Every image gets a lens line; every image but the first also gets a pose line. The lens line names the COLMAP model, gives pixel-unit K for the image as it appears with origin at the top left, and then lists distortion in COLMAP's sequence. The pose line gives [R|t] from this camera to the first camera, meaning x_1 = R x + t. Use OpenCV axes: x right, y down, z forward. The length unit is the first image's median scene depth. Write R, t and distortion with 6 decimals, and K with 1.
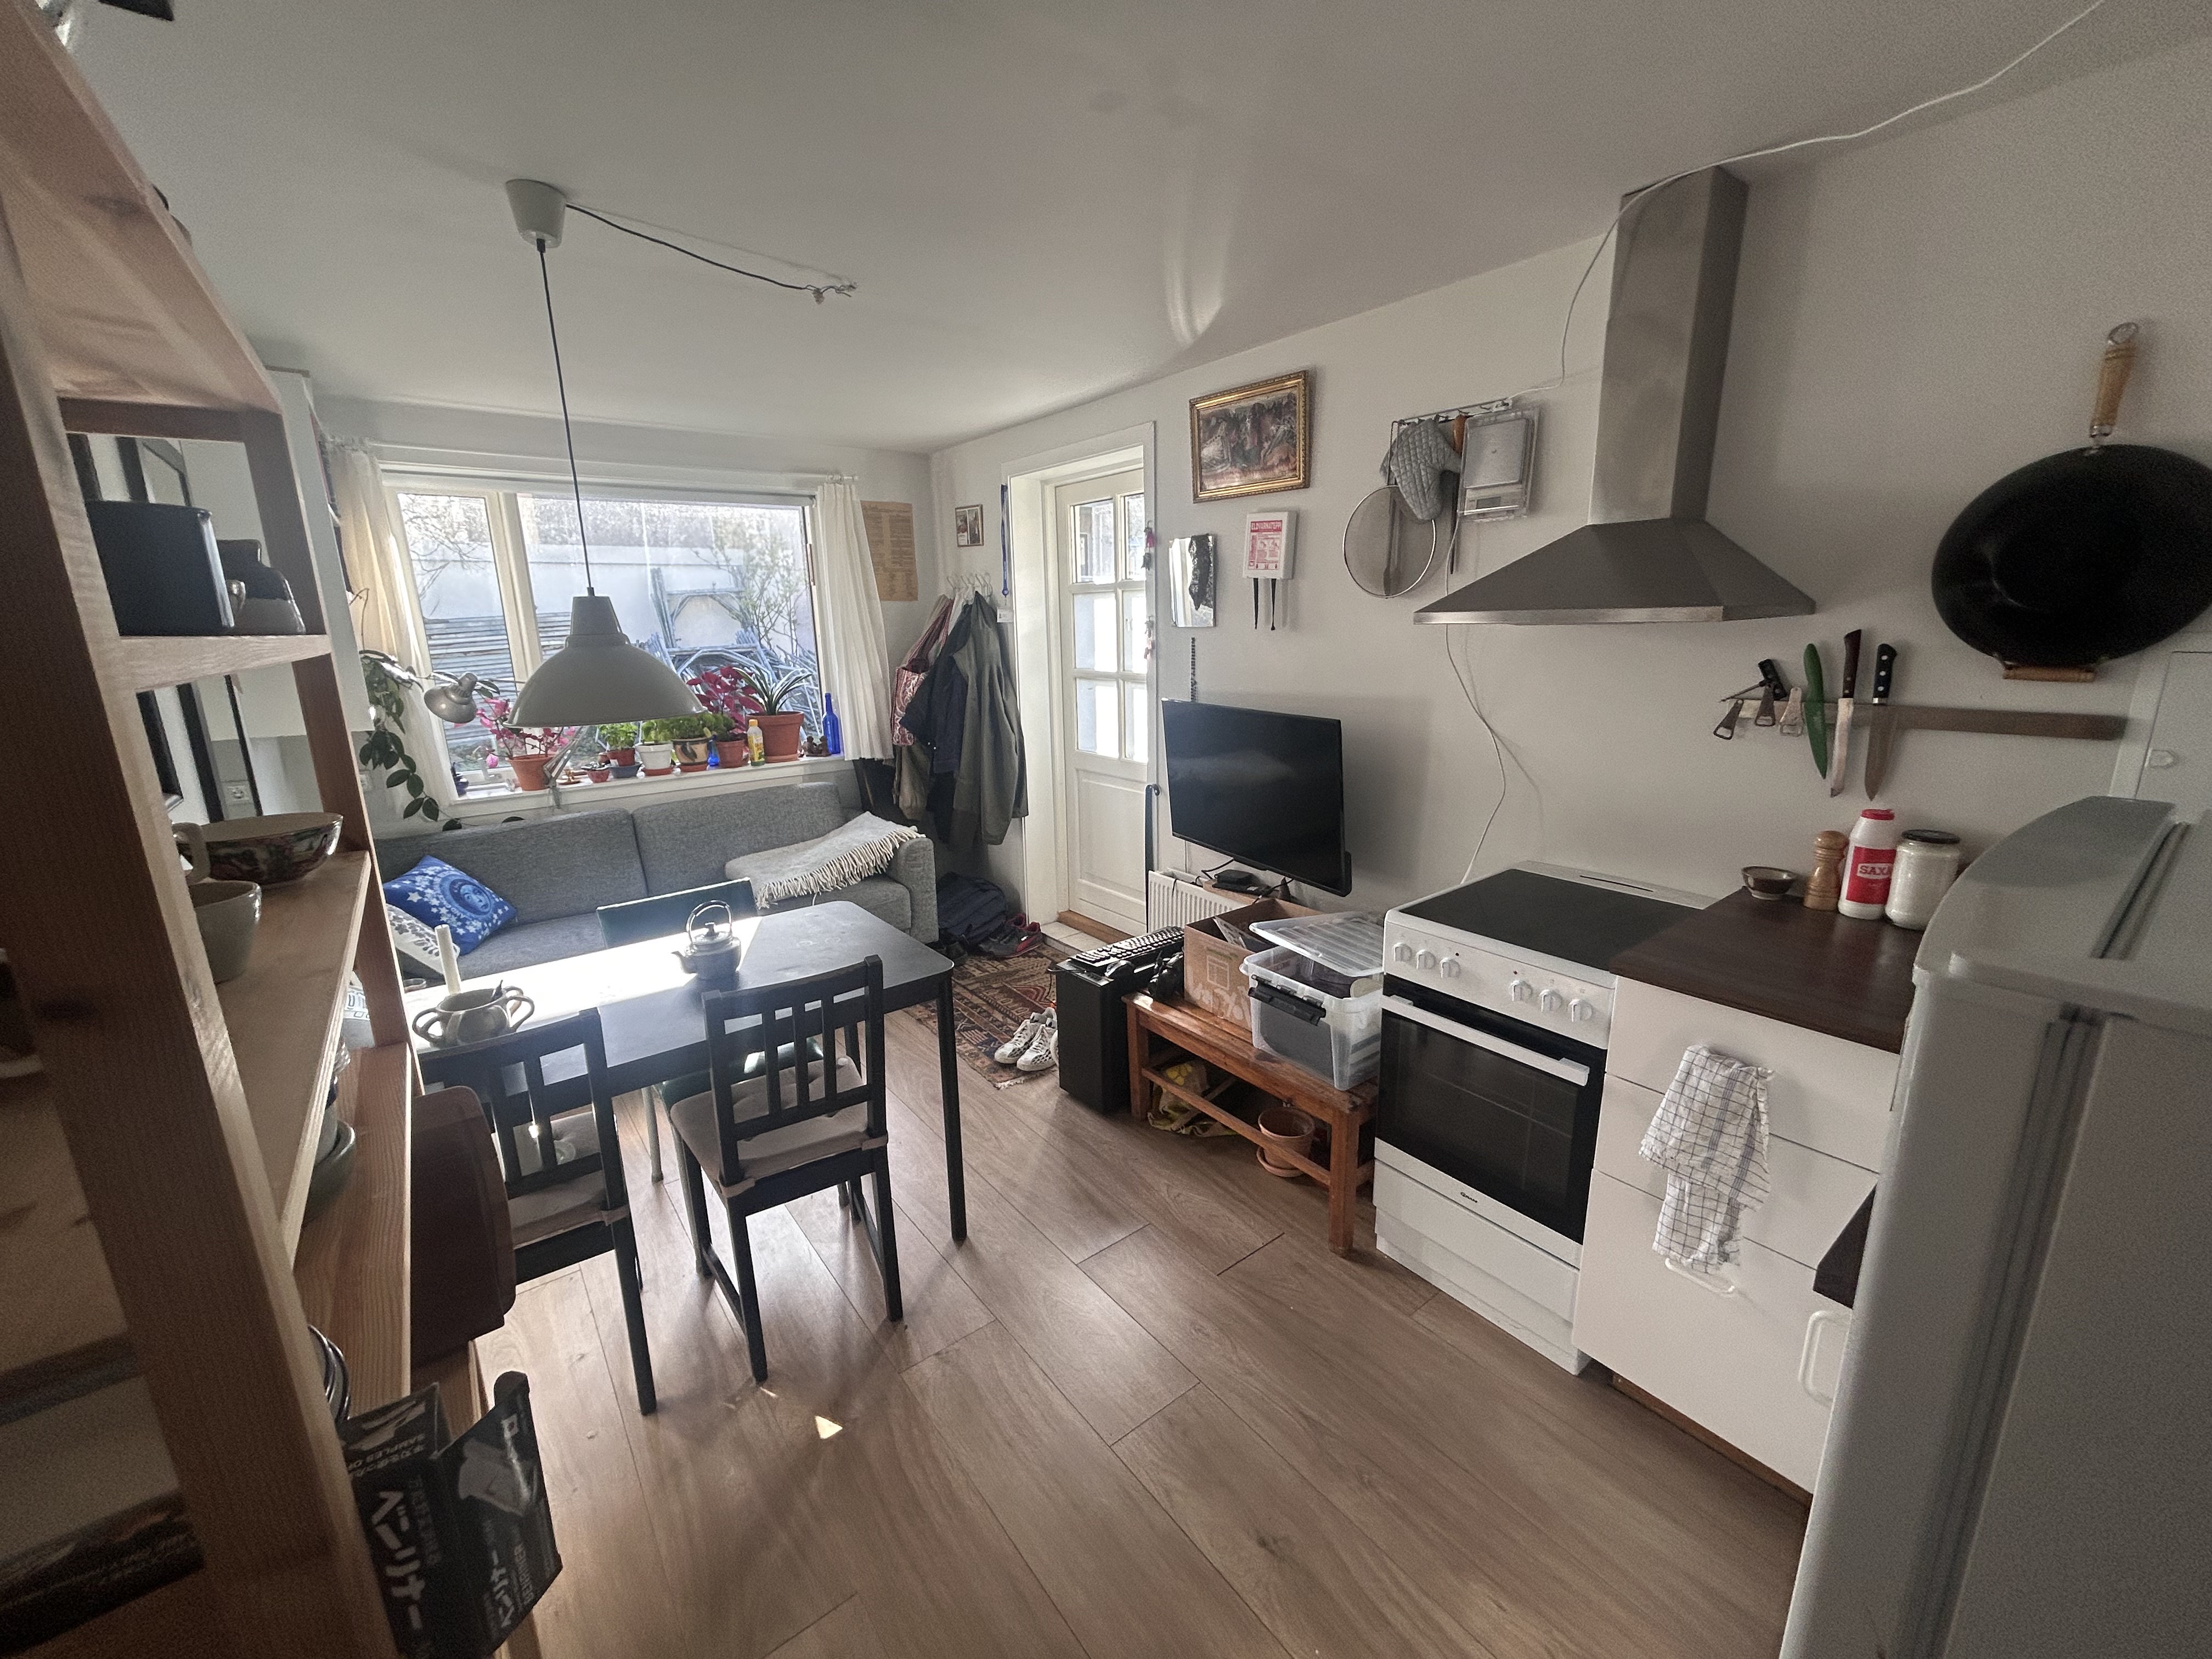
lens RADIAL K [[894.2, 0, 1101.9], [0, 894.2, 829.5], [0, 0, 1]] dist [-0.001939, -0.000218]
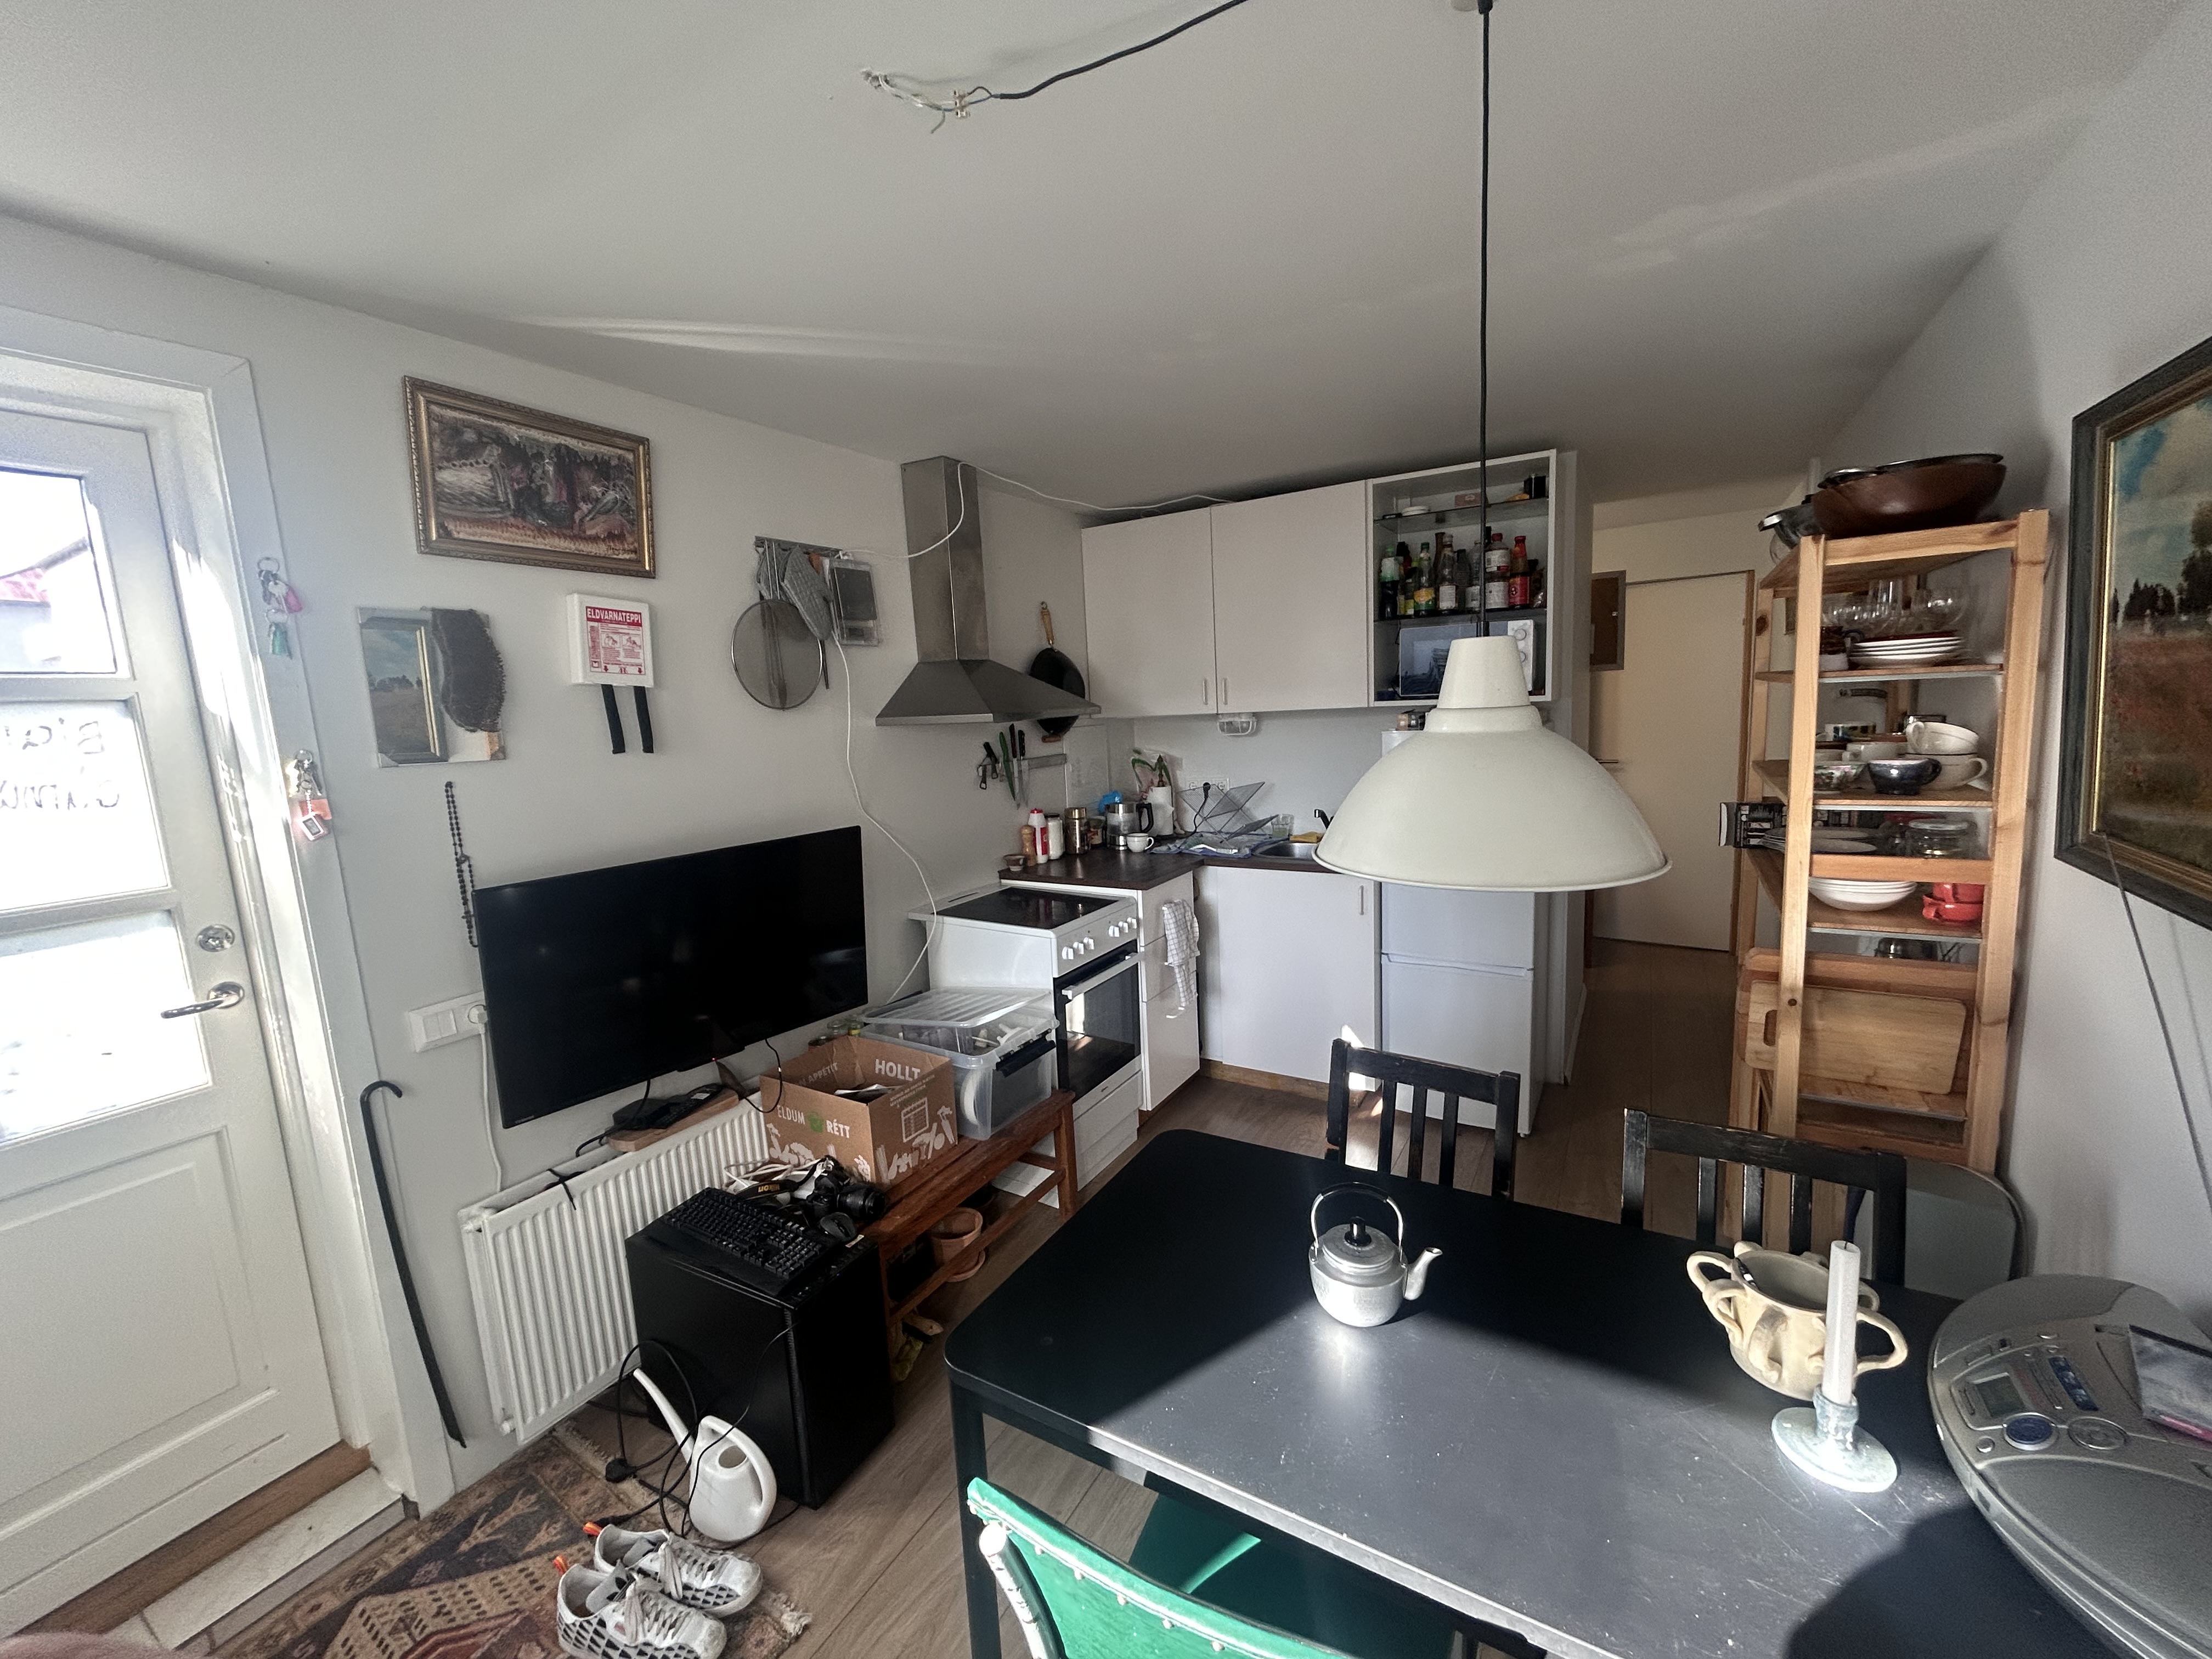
lens RADIAL K [[894.2, 0, 1104.1], [0, 894.2, 826.3], [0, 0, 1]] dist [-0.001939, -0.000218]
pose [[-0.357925, -0.089831, 0.929419, -0.718278], [0.275583, 0.940861, 0.197066, -0.229193], [-0.892157, 0.326667, -0.312001, 1.007825]]
